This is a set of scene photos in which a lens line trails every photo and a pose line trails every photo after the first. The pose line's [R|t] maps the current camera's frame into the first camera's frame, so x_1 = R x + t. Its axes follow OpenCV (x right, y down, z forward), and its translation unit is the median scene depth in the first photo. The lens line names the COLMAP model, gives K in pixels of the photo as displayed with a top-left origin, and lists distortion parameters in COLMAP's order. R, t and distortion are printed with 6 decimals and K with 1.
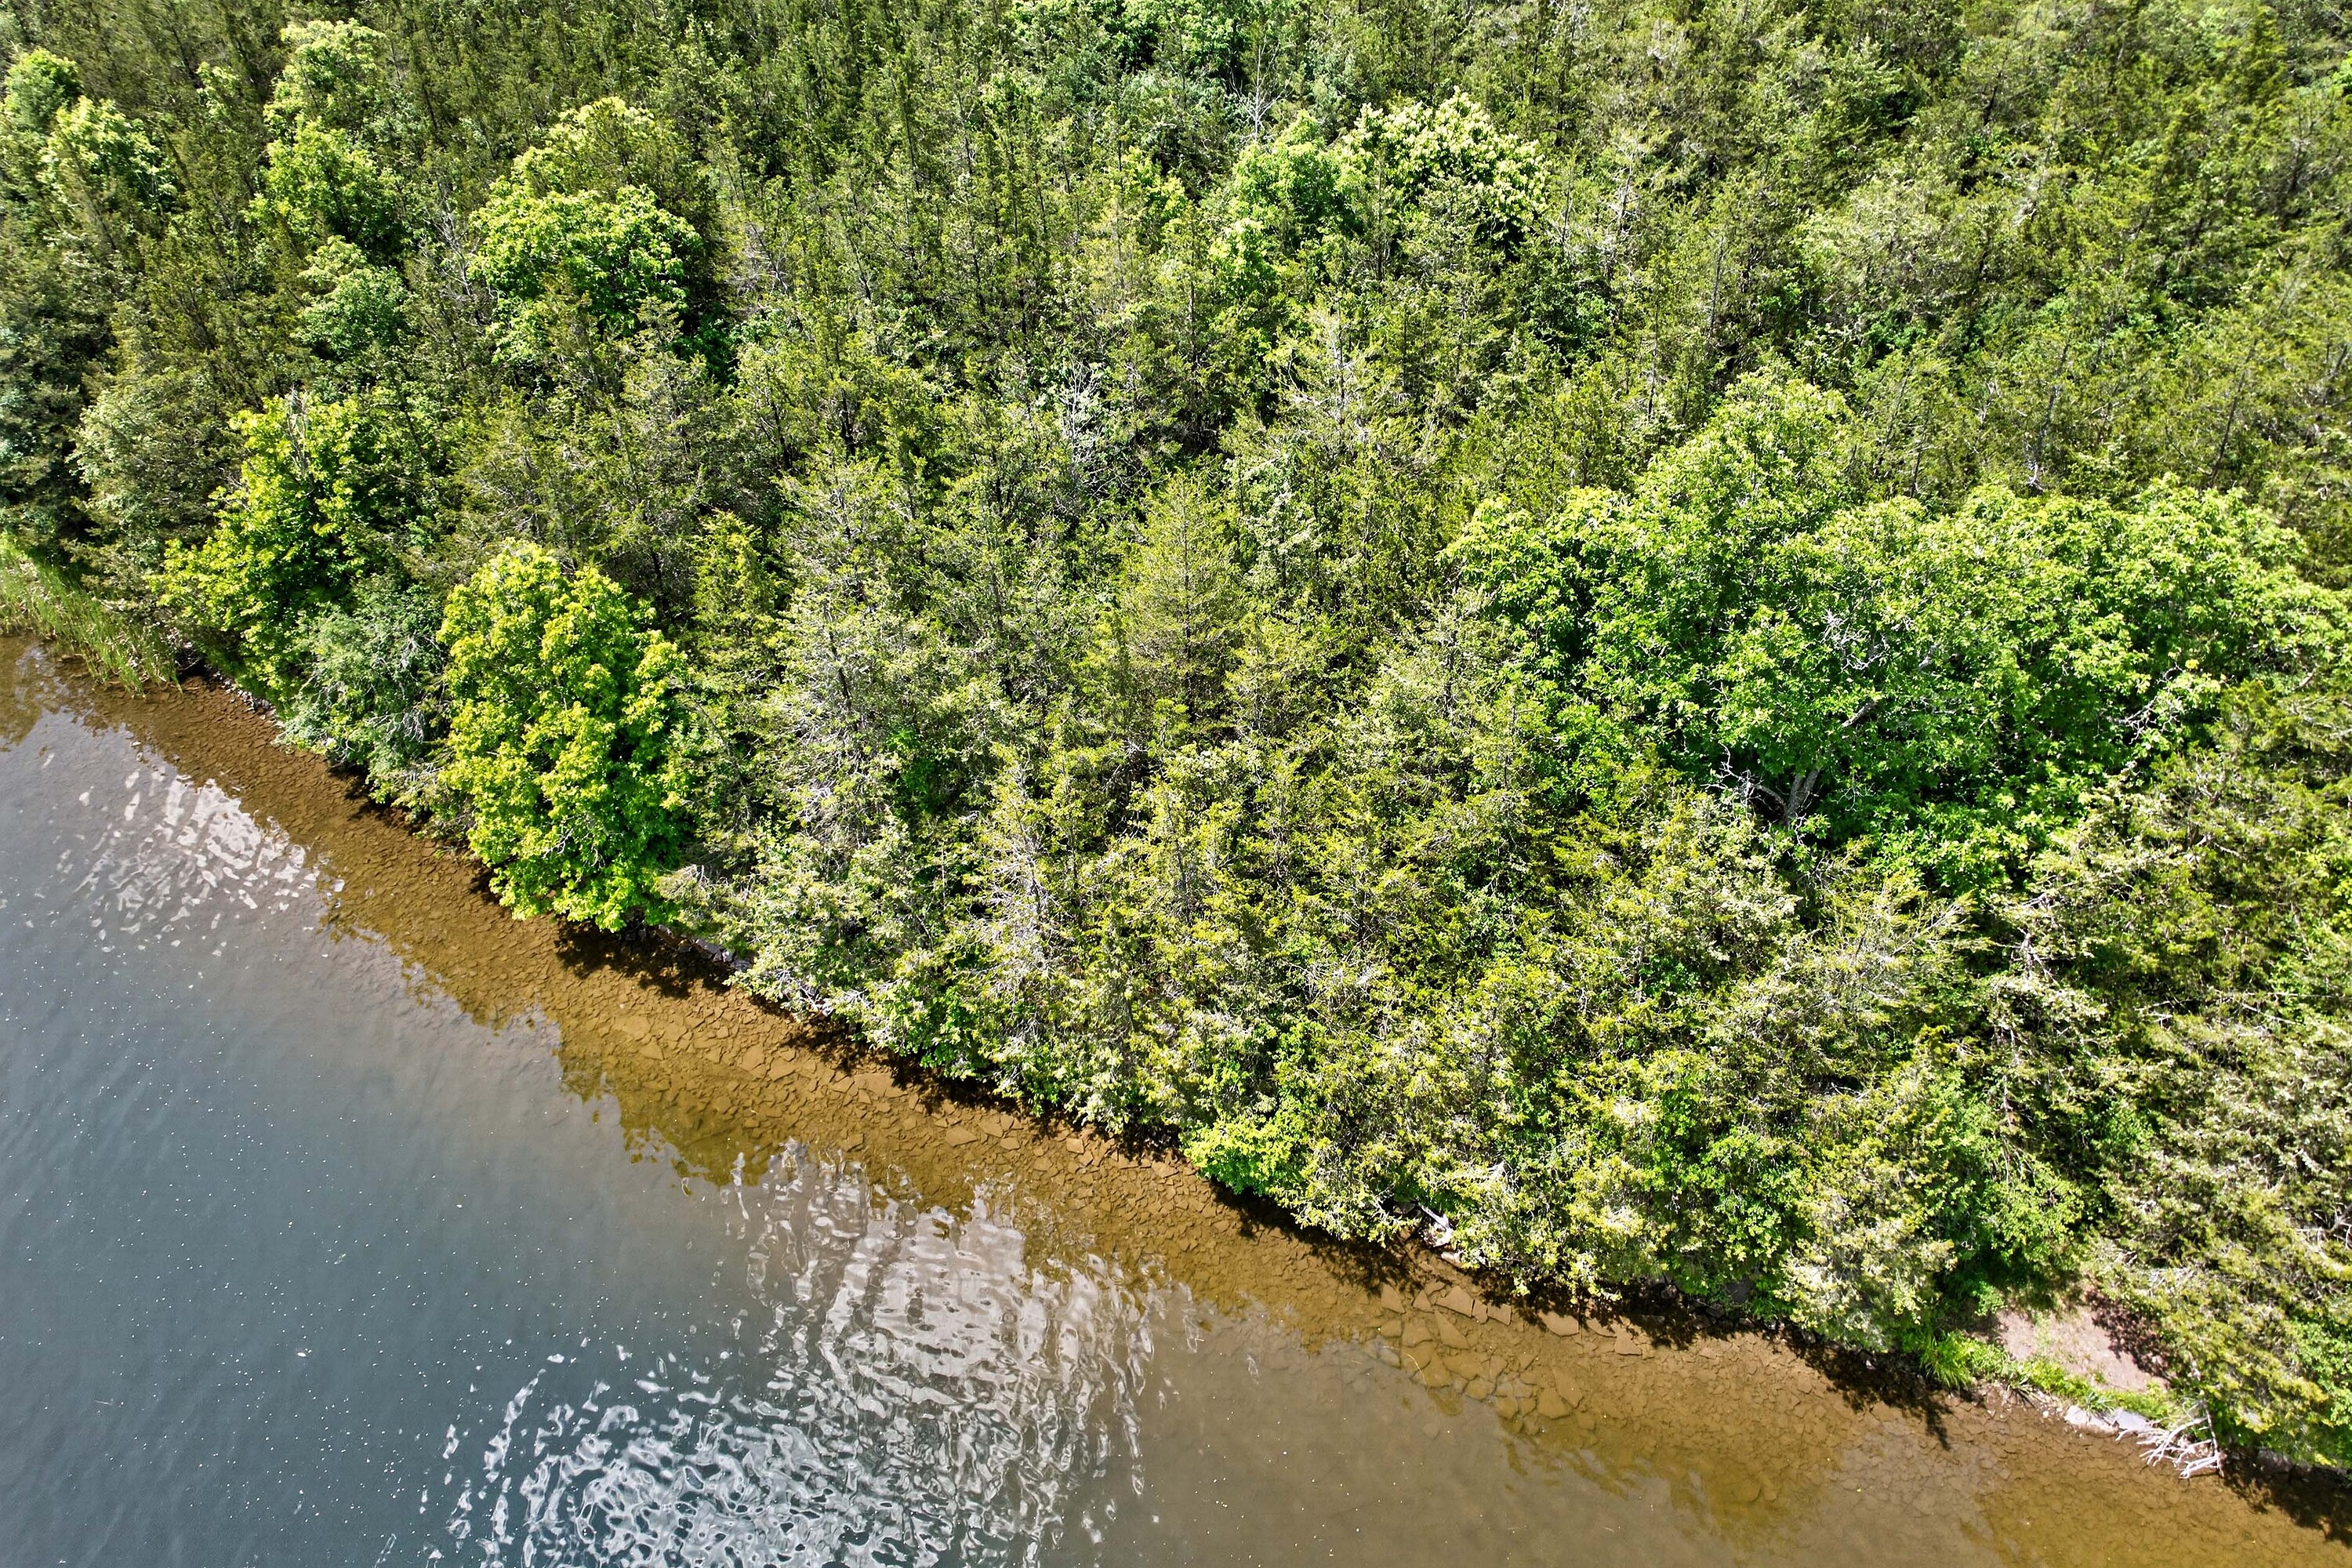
lens RADIAL K [[1604.5, 0, 1176.0], [0, 1604.5, 784.0], [0, 0, 1]] dist [-0.000233, -0.000640]
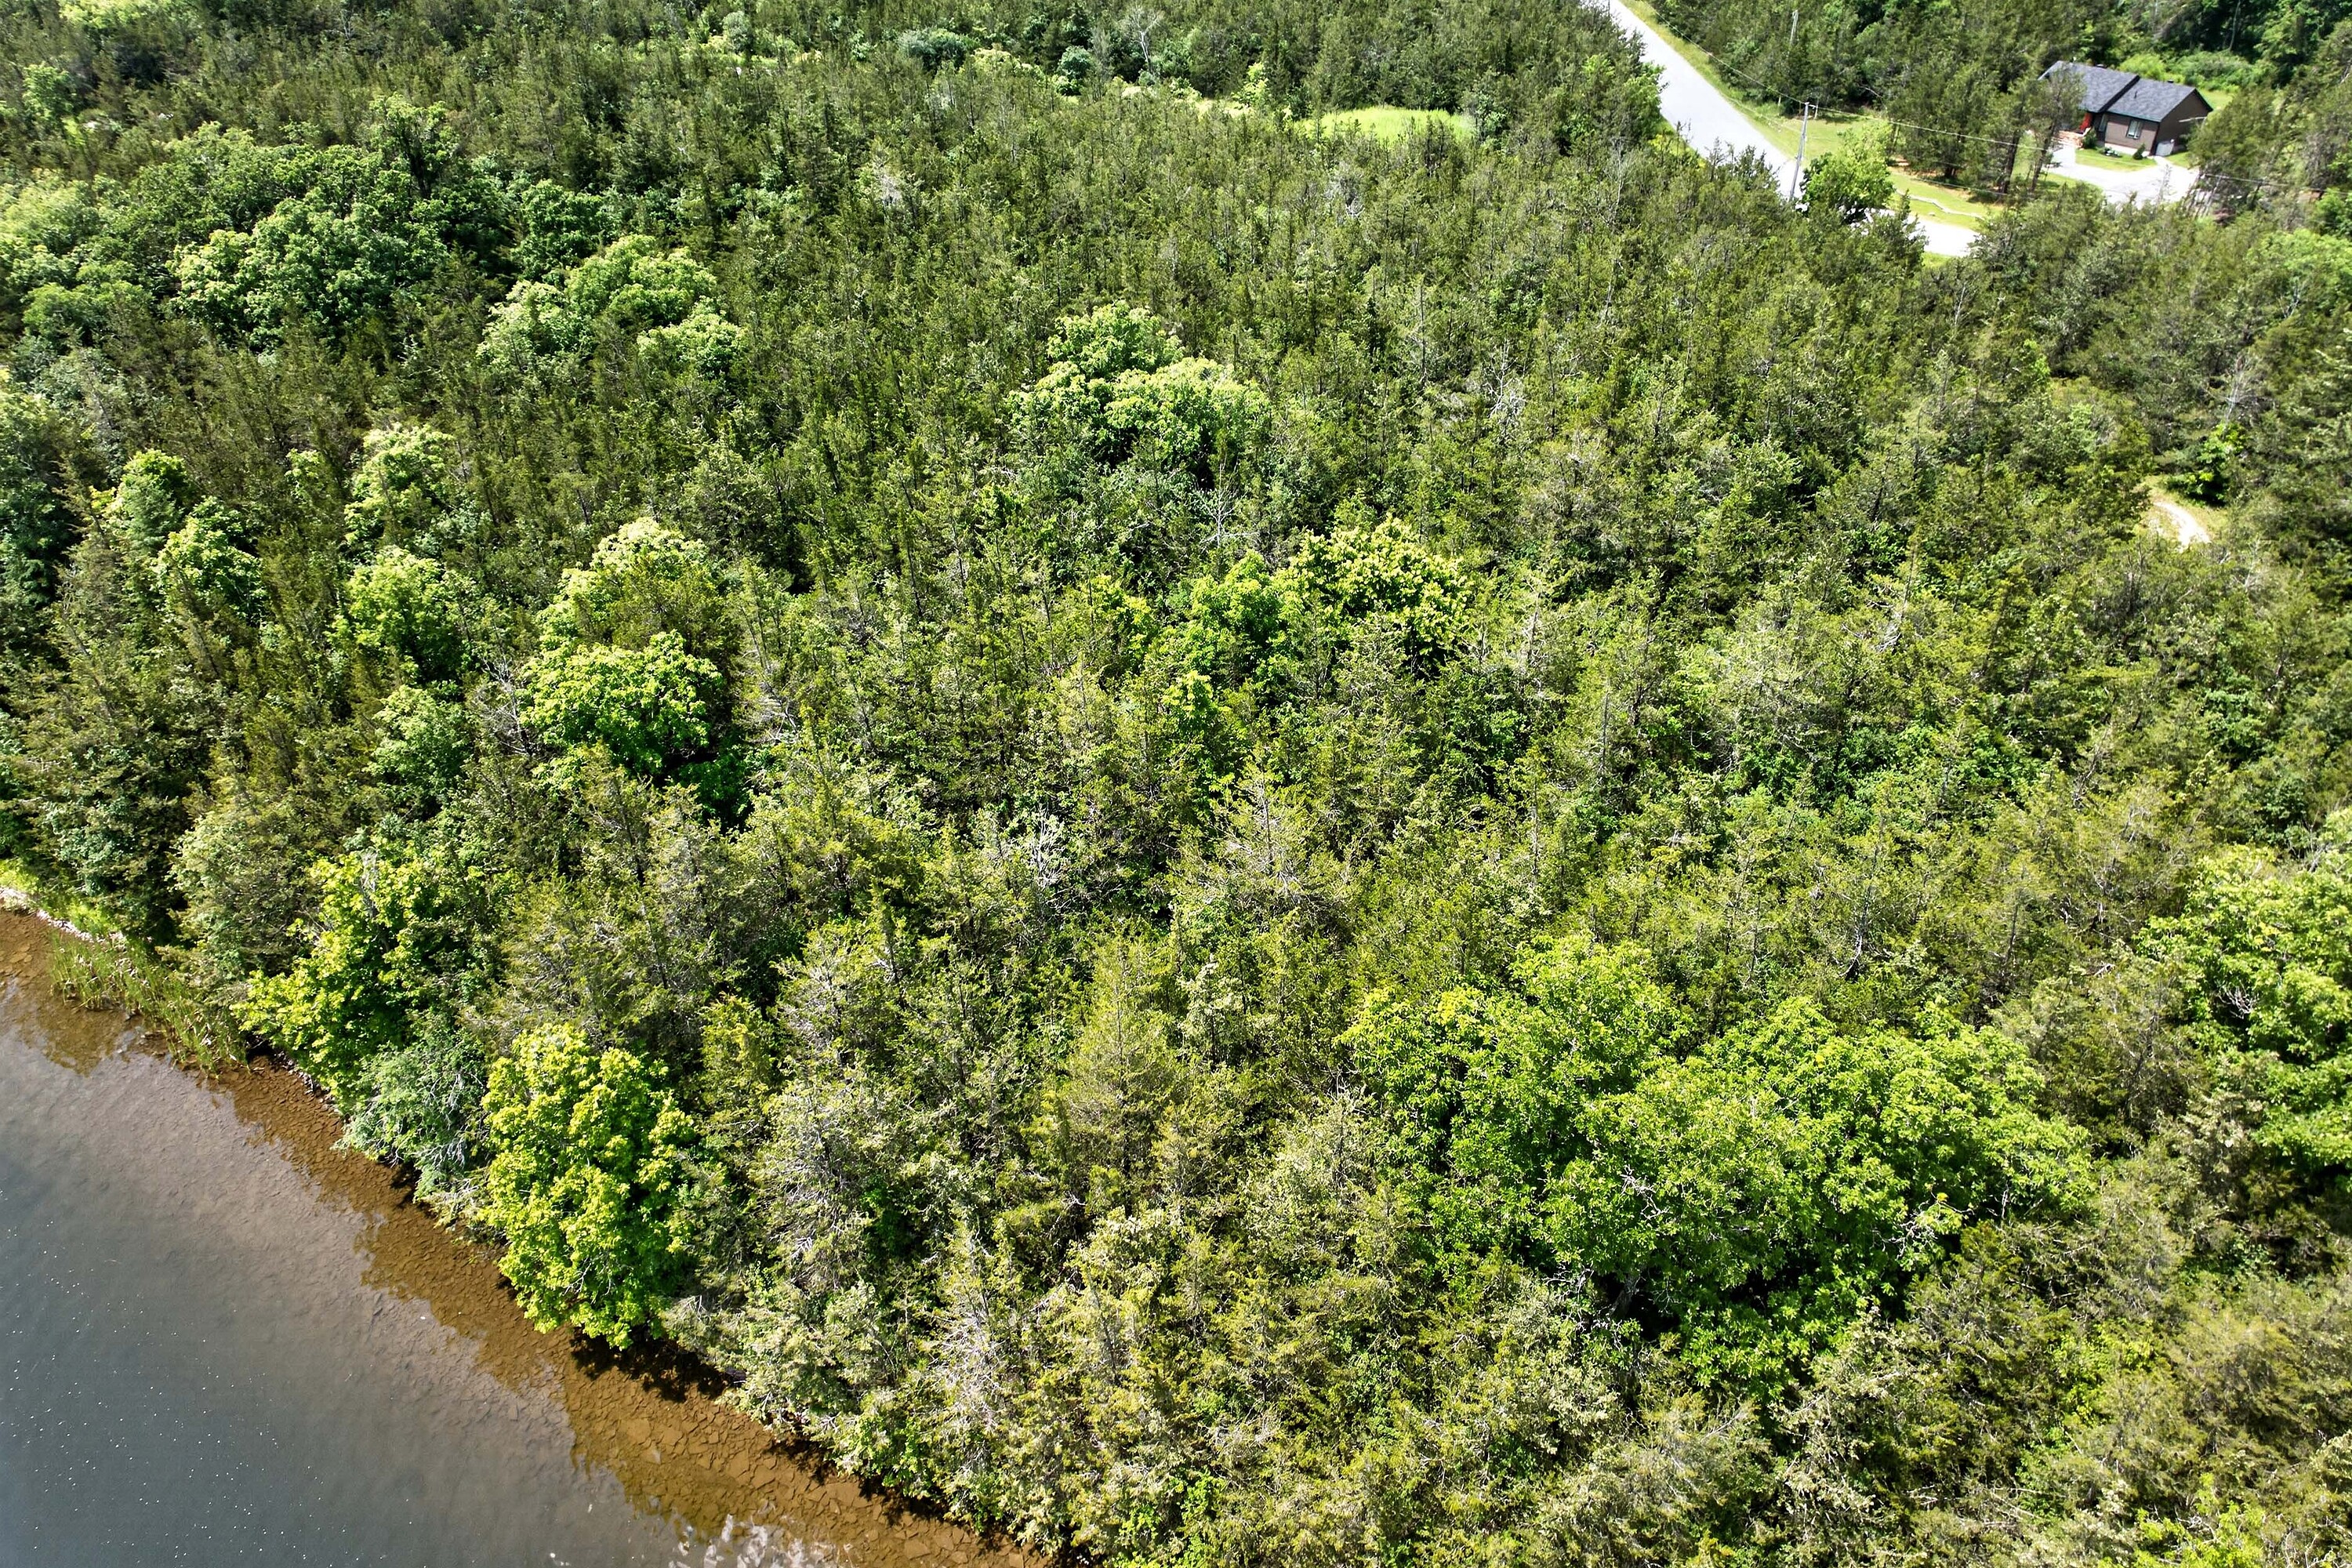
lens RADIAL K [[1604.5, 0, 1176.0], [0, 1604.5, 784.0], [0, 0, 1]] dist [-0.000233, -0.000640]
pose [[0.999913, 0.006199, -0.011613, 0.060818], [-0.007274, 0.995464, -0.094861, -0.219148], [0.010972, 0.094937, 0.995423, -0.189125]]
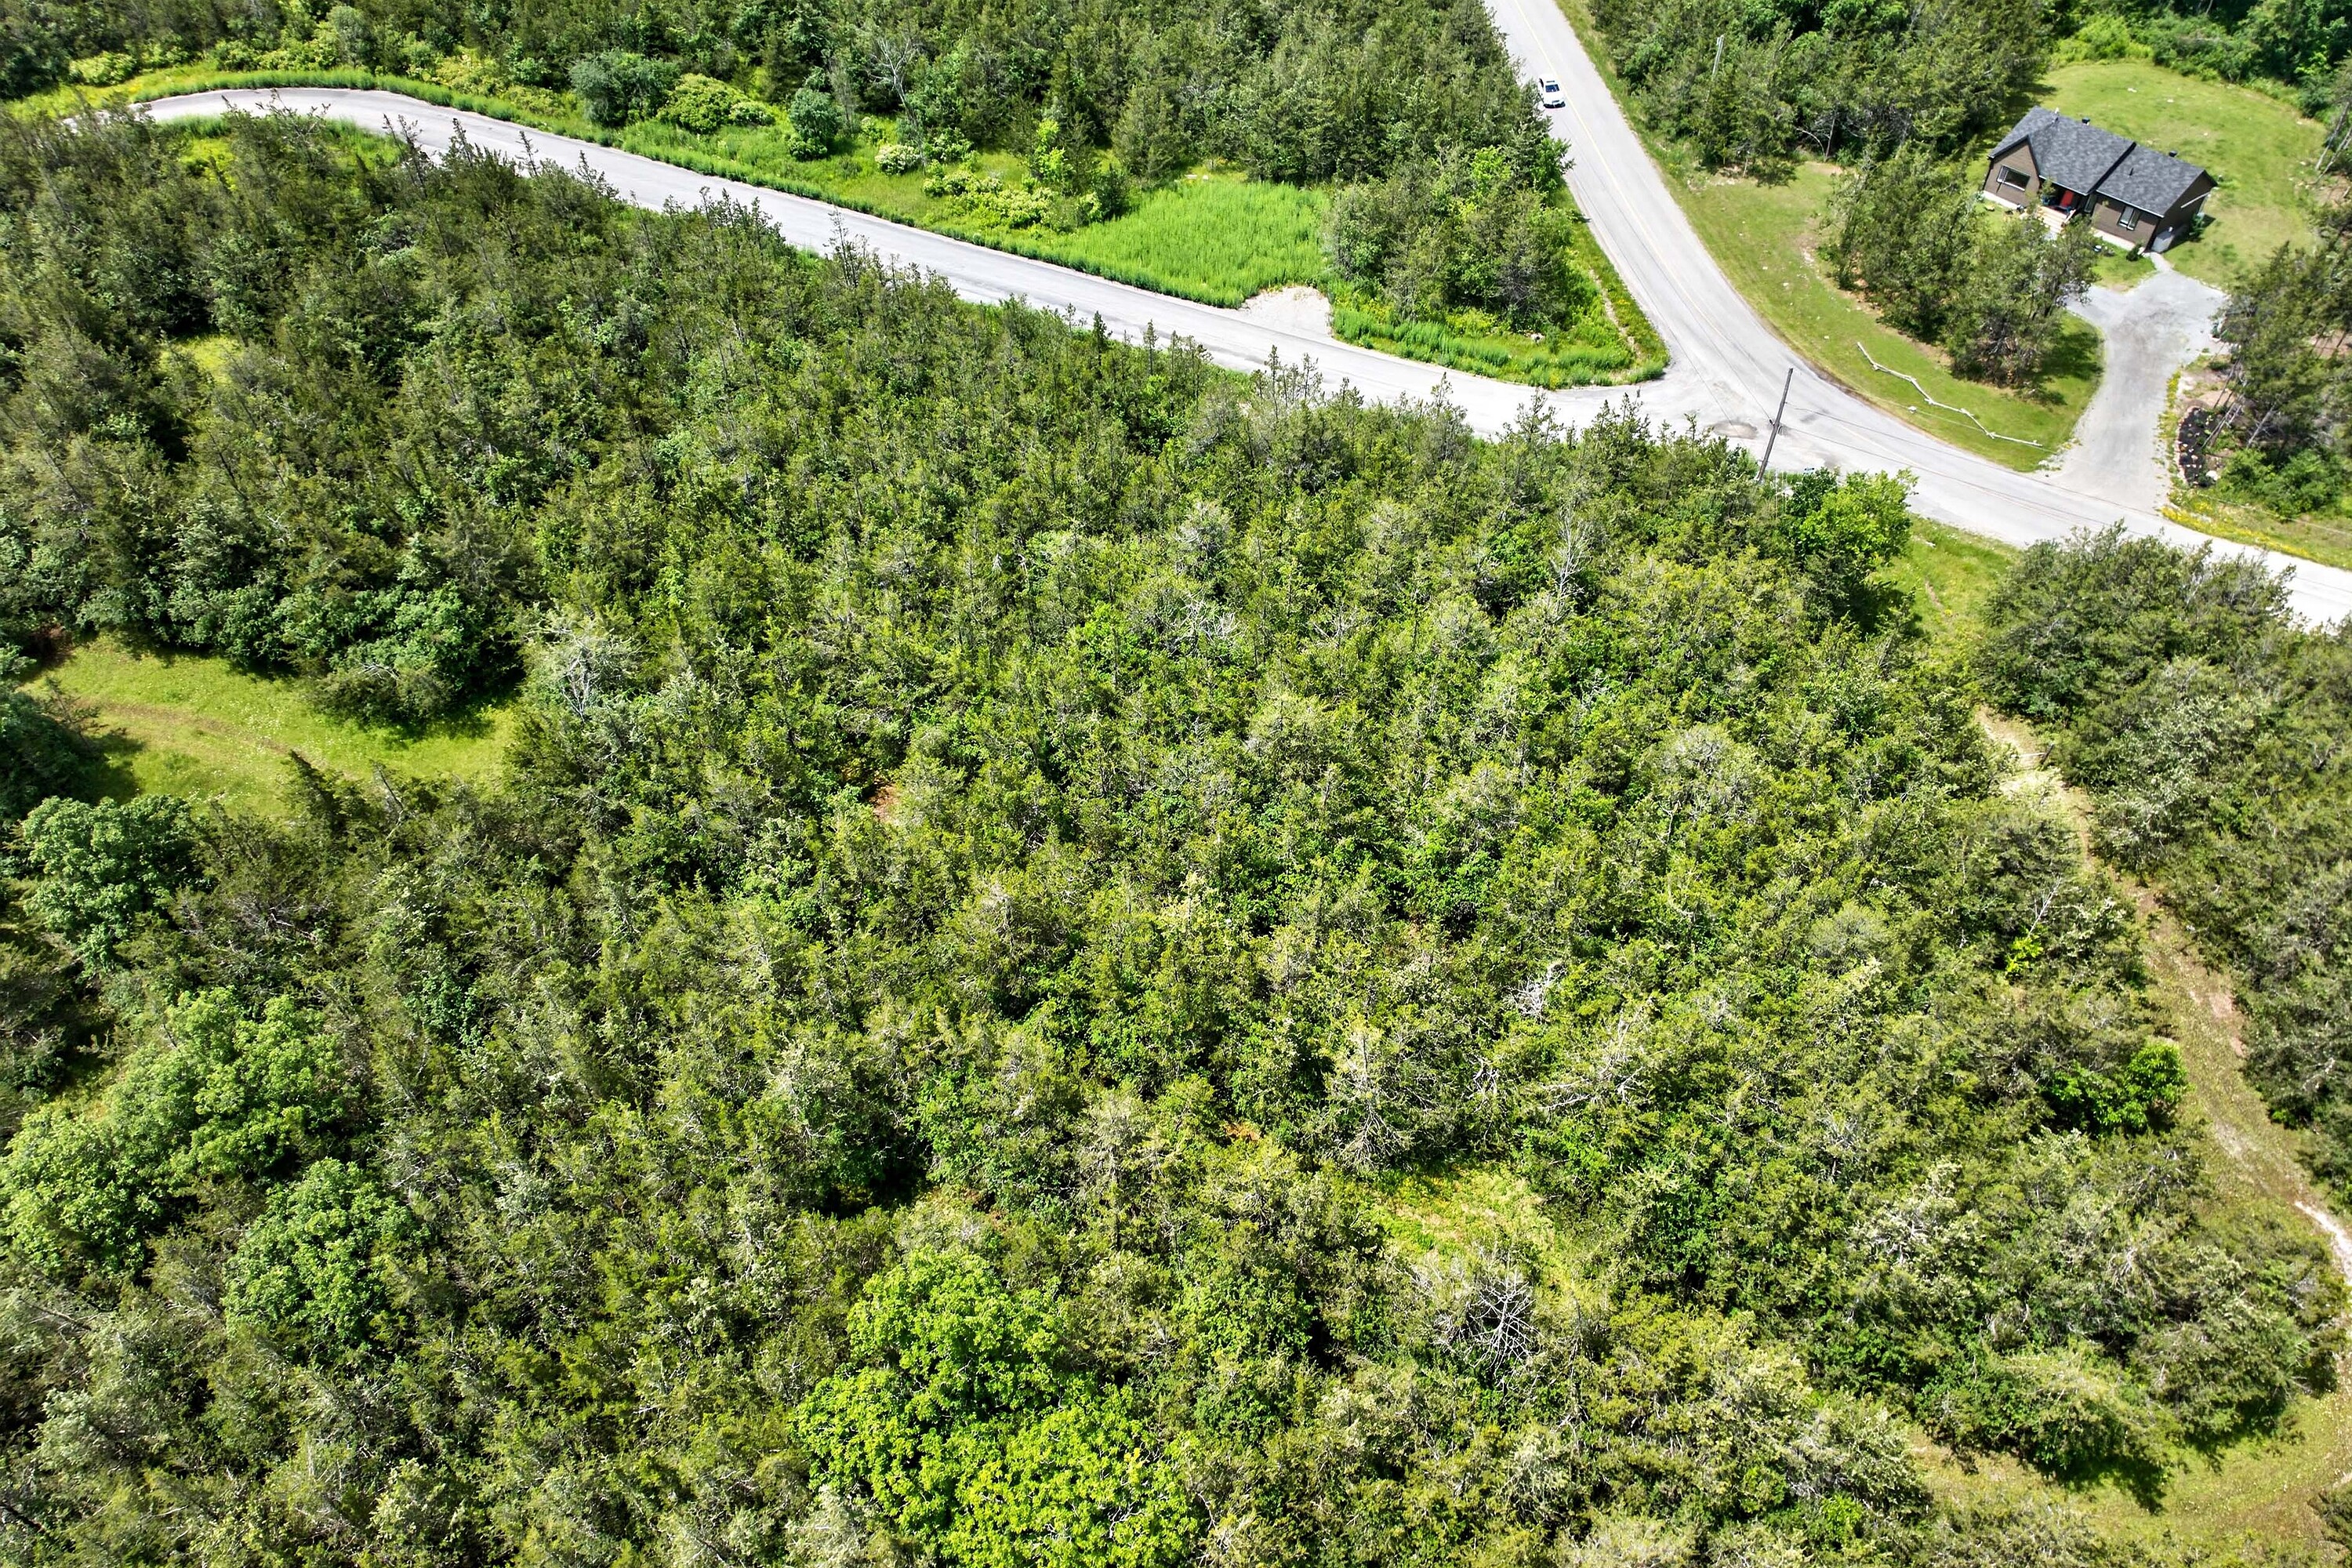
lens RADIAL K [[1607.7, 0, 1176.0], [0, 1607.7, 784.0], [0, 0, 1]] dist [-0.022158, 0.030653]
pose [[0.992321, -0.087843, 0.087076, 0.069364], [0.077615, 0.990377, 0.114586, -1.748525], [-0.096304, -0.106947, 0.989590, 0.538877]]
